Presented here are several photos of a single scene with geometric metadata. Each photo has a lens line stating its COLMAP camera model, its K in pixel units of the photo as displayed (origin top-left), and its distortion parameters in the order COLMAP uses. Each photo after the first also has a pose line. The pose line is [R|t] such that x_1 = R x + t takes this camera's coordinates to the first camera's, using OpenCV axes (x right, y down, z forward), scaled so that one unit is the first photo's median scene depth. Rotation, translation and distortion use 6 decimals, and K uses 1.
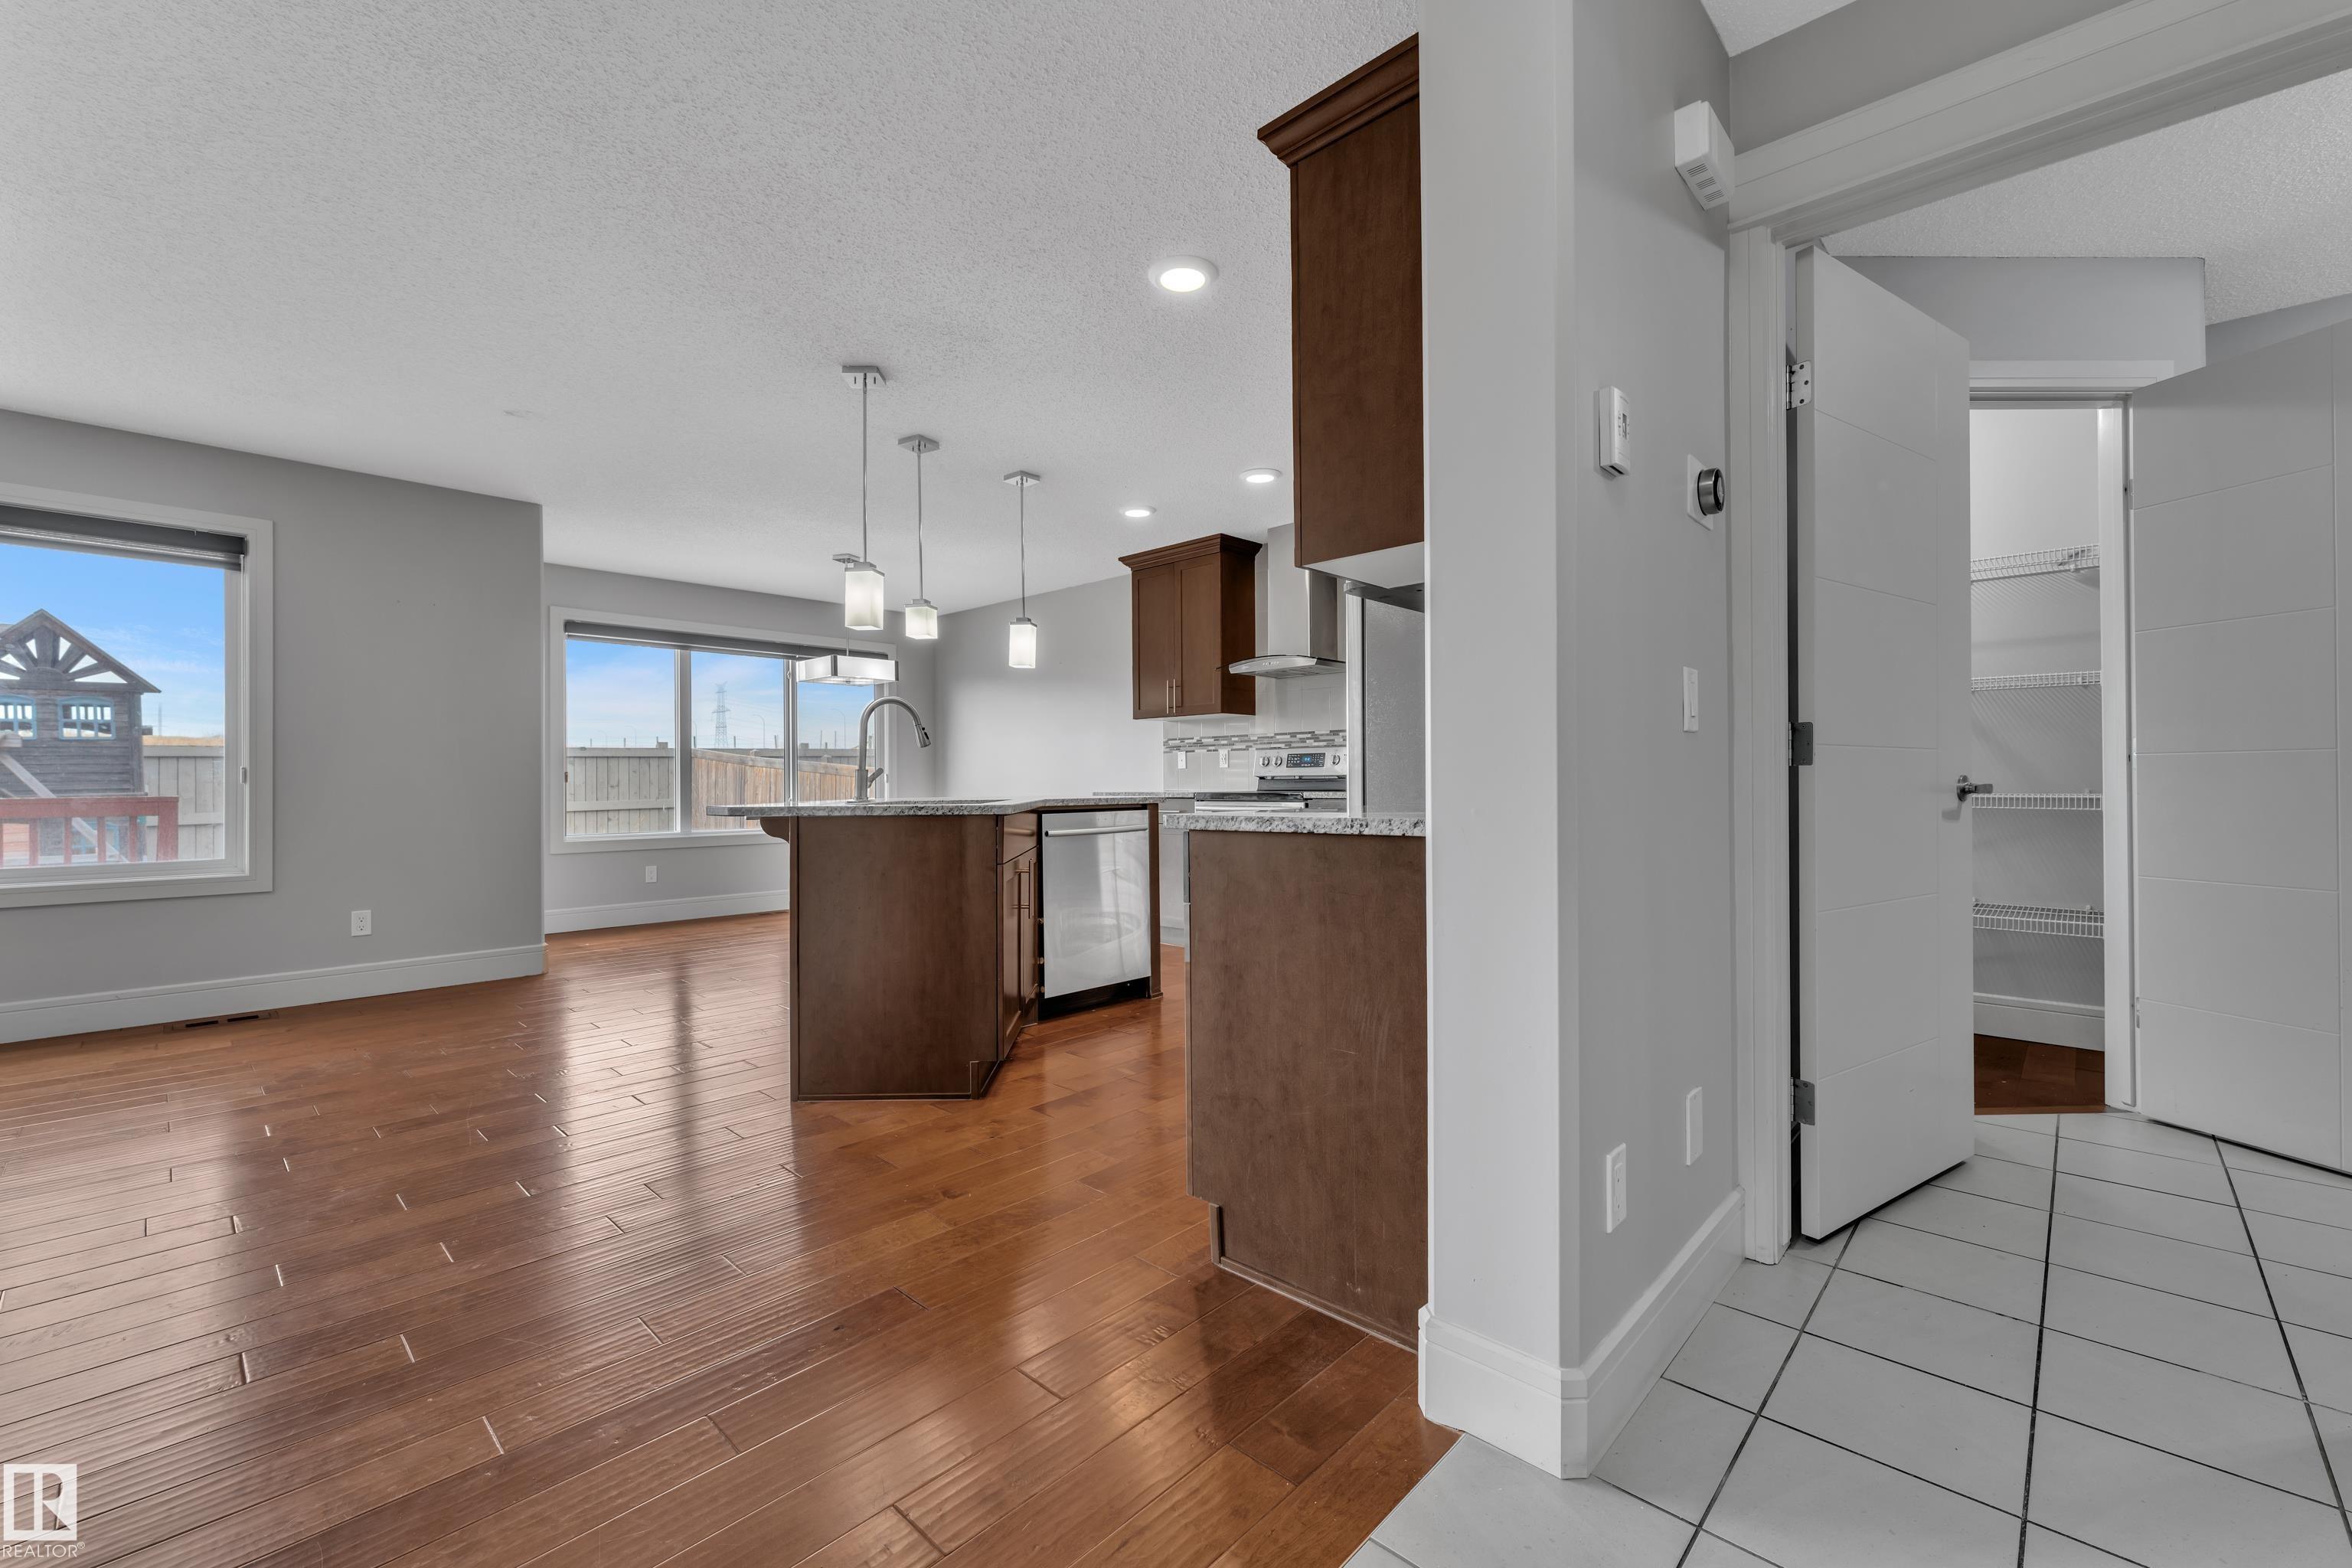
lens RADIAL K [[952.1, 0, 1176.0], [0, 952.1, 784.0], [0, 0, 1]] dist [0.001185, -0.000111]
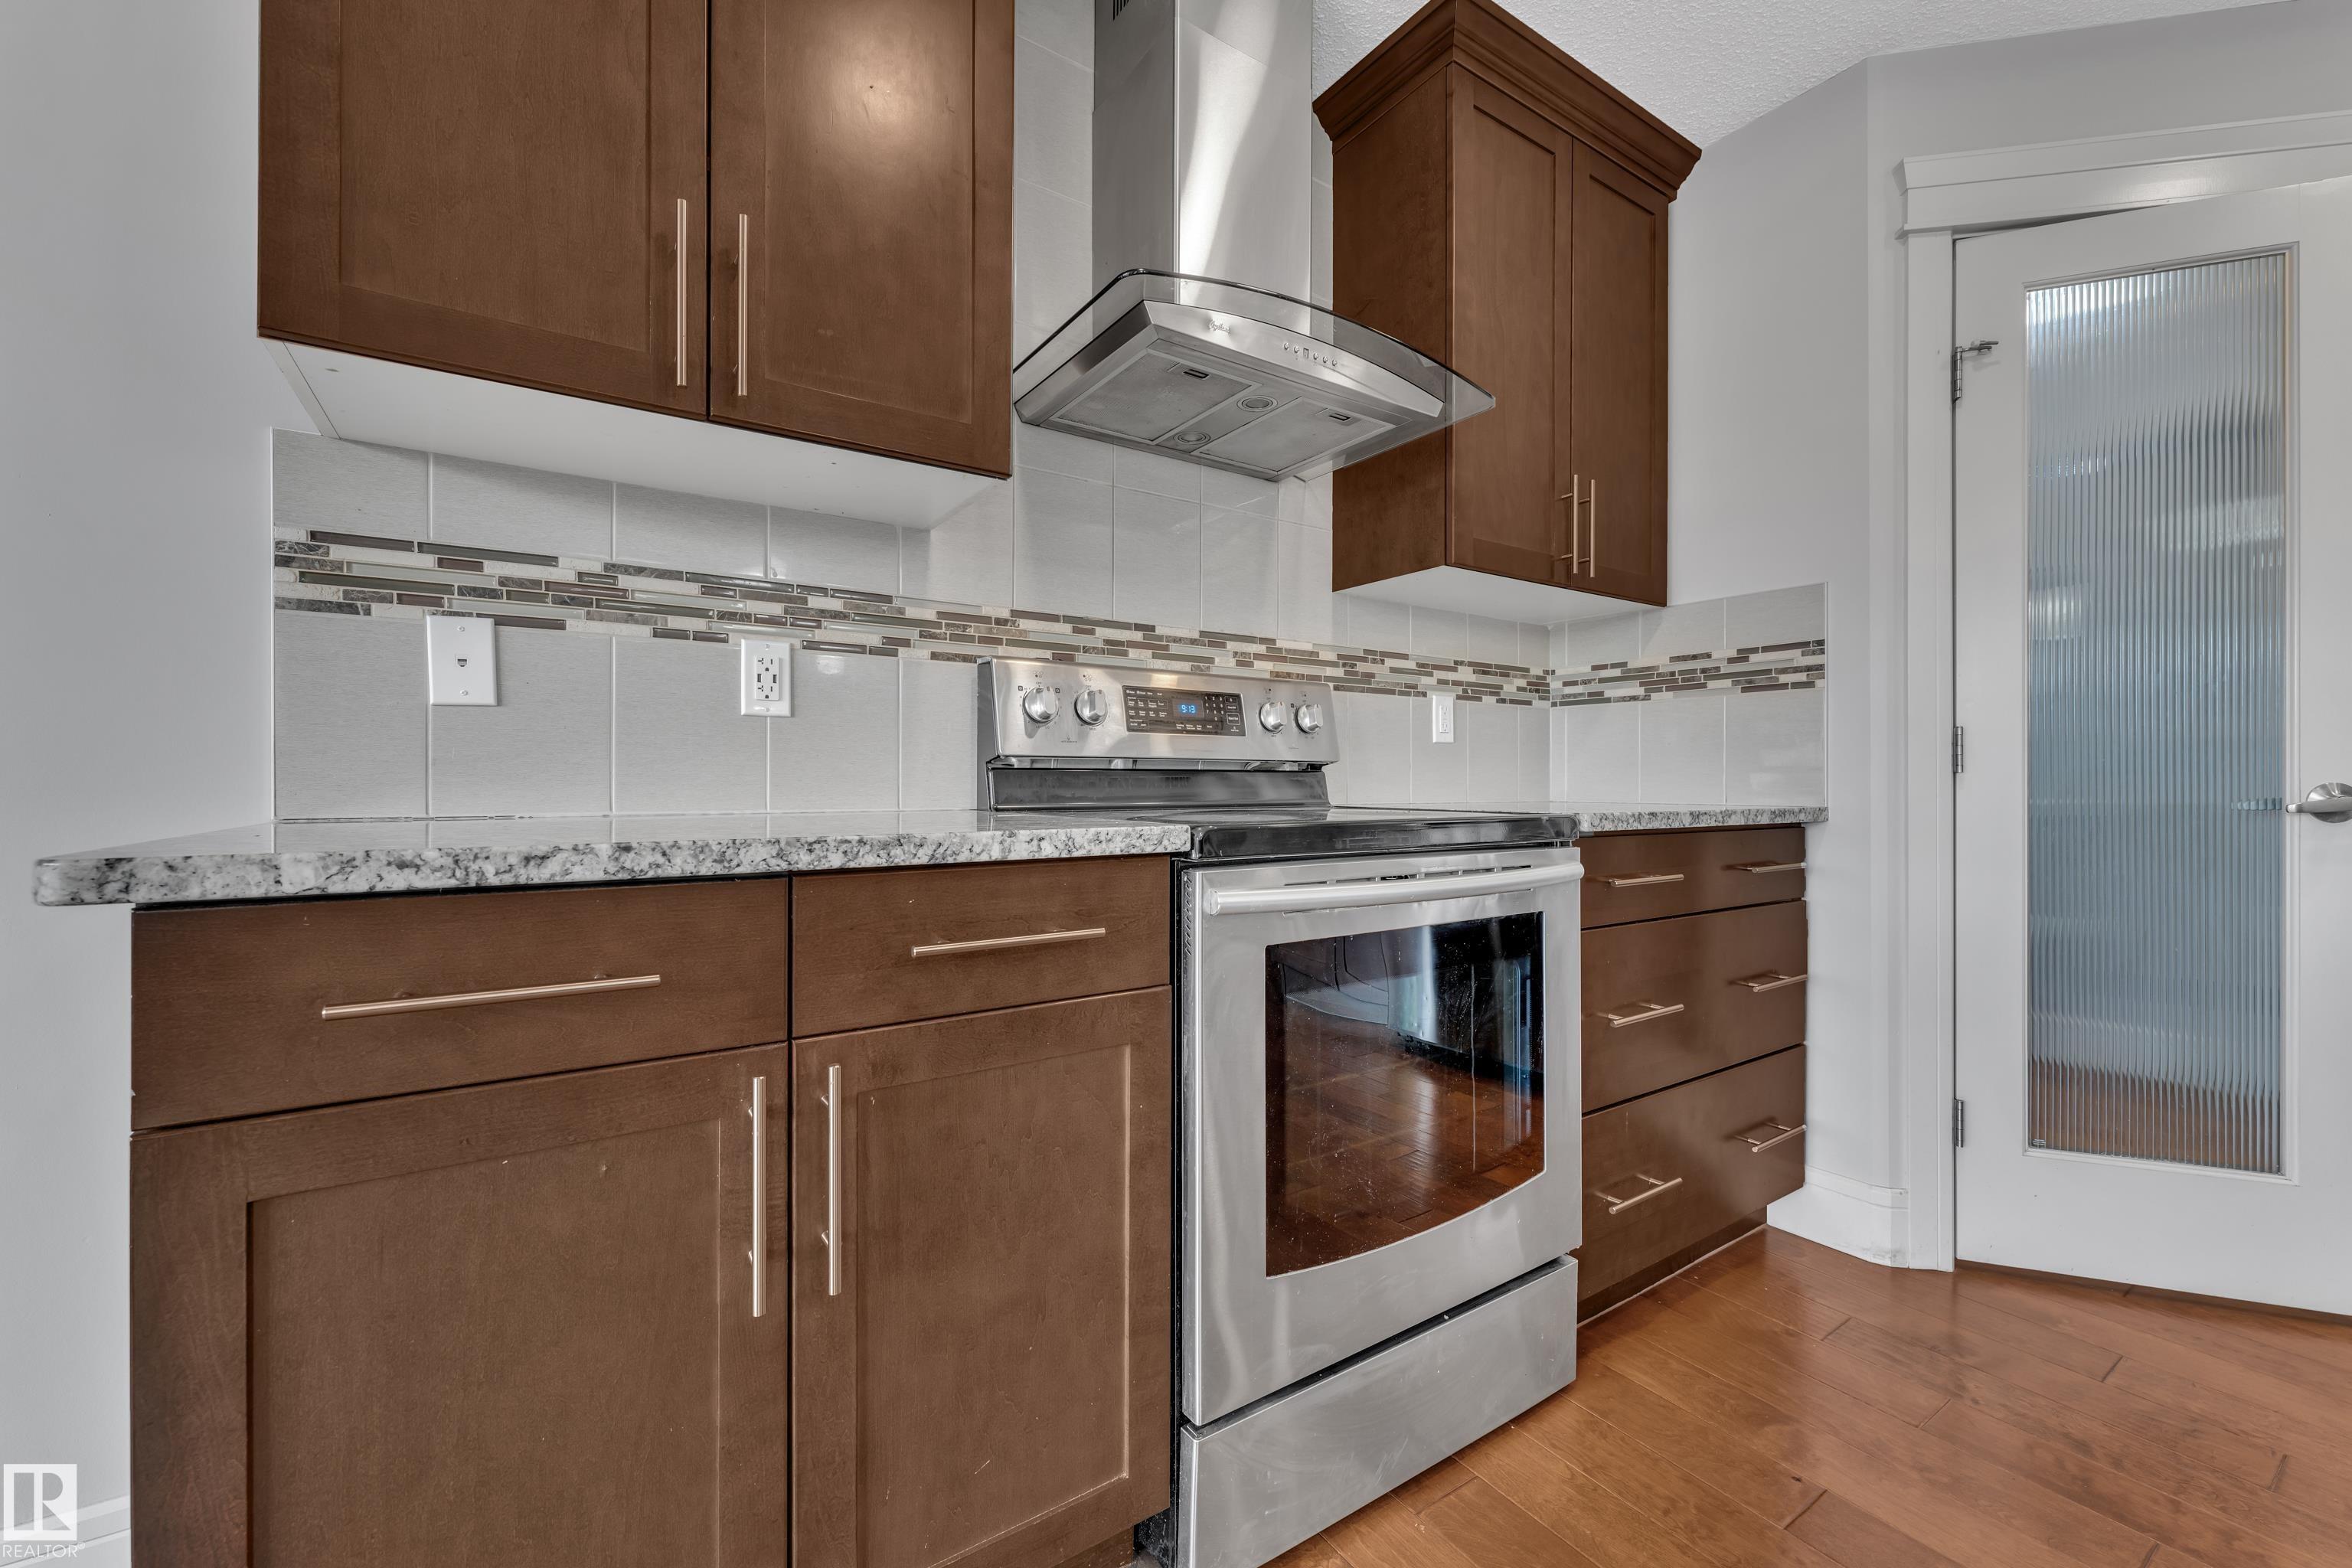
lens RADIAL K [[939.5, 0, 1172.5], [0, 939.5, 783.8], [0, 0, 1]] dist [0.000478, 0.000016]
pose [[0.223586, 0.005529, 0.974669, -0.149197], [-0.001574, 0.999985, -0.005311, 0.000556], [-0.974683, -0.000347, 0.223591, 0.824928]]
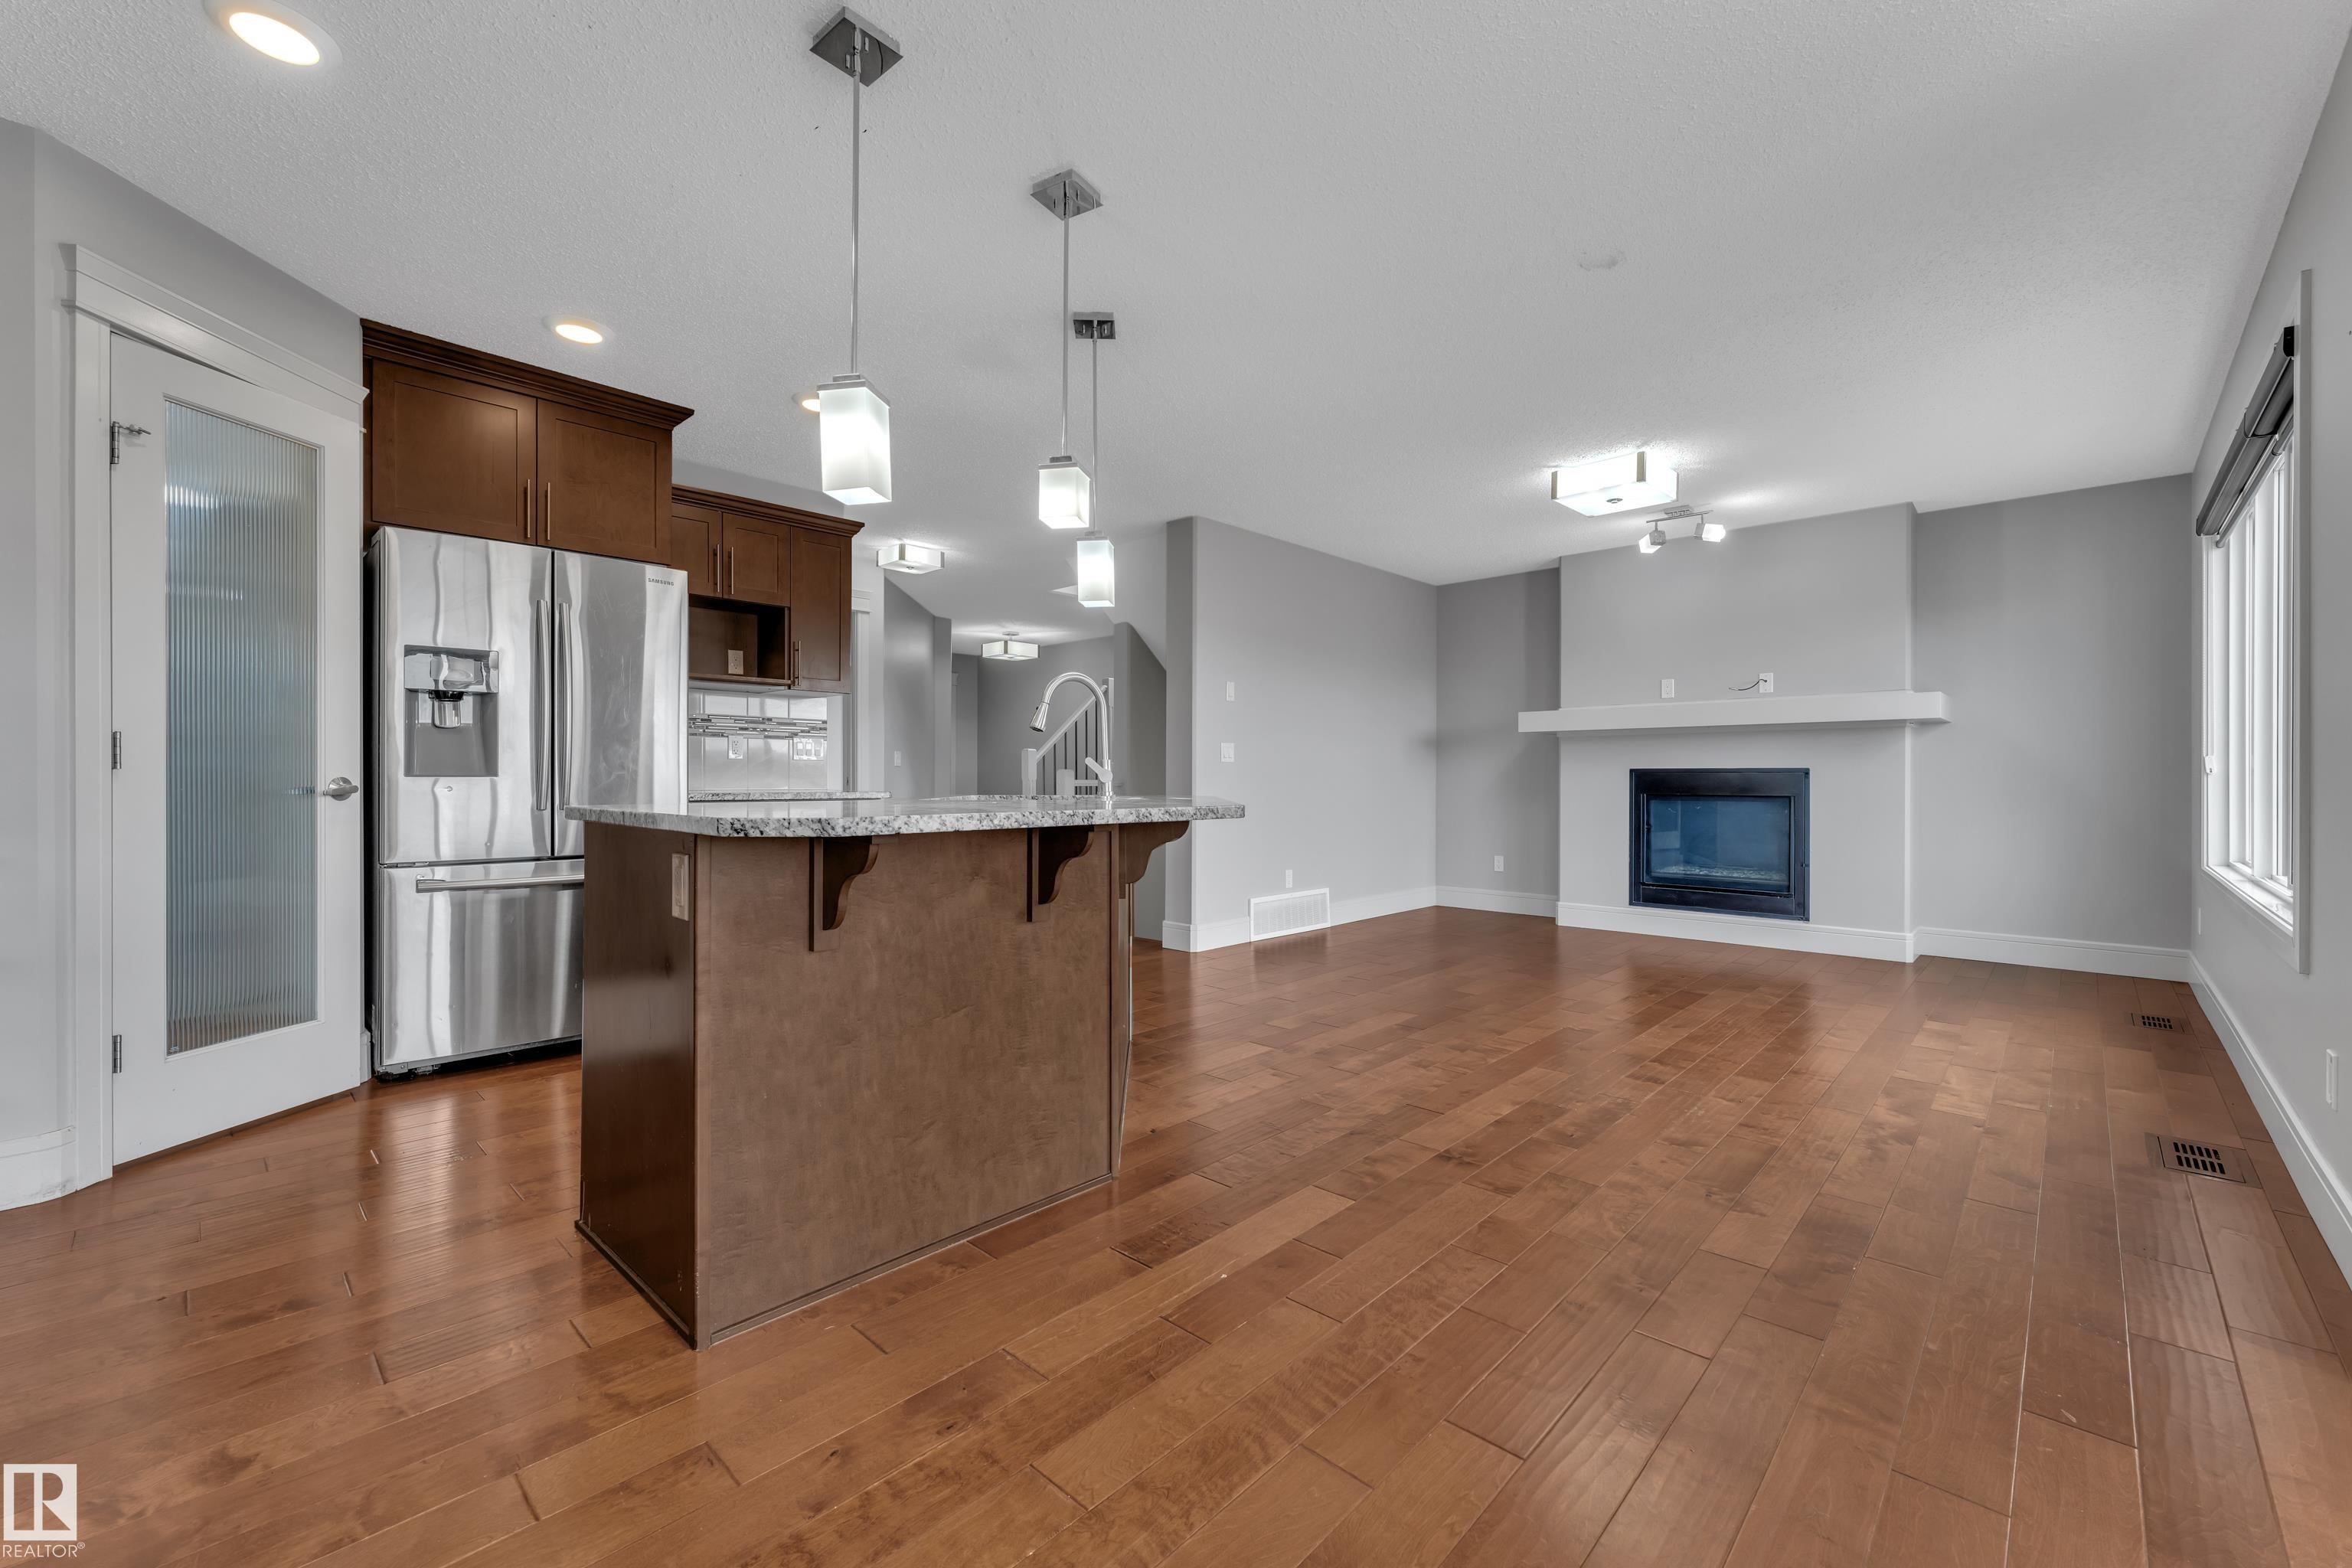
lens RADIAL K [[939.5, 0, 1172.5], [0, 939.5, 783.8], [0, 0, 1]] dist [0.000478, 0.000016]
pose [[-0.999865, 0.003841, 0.015995, -0.220074], [0.003972, 0.999959, 0.008142, -0.000382], [-0.015963, 0.008205, -0.999839, 1.008395]]
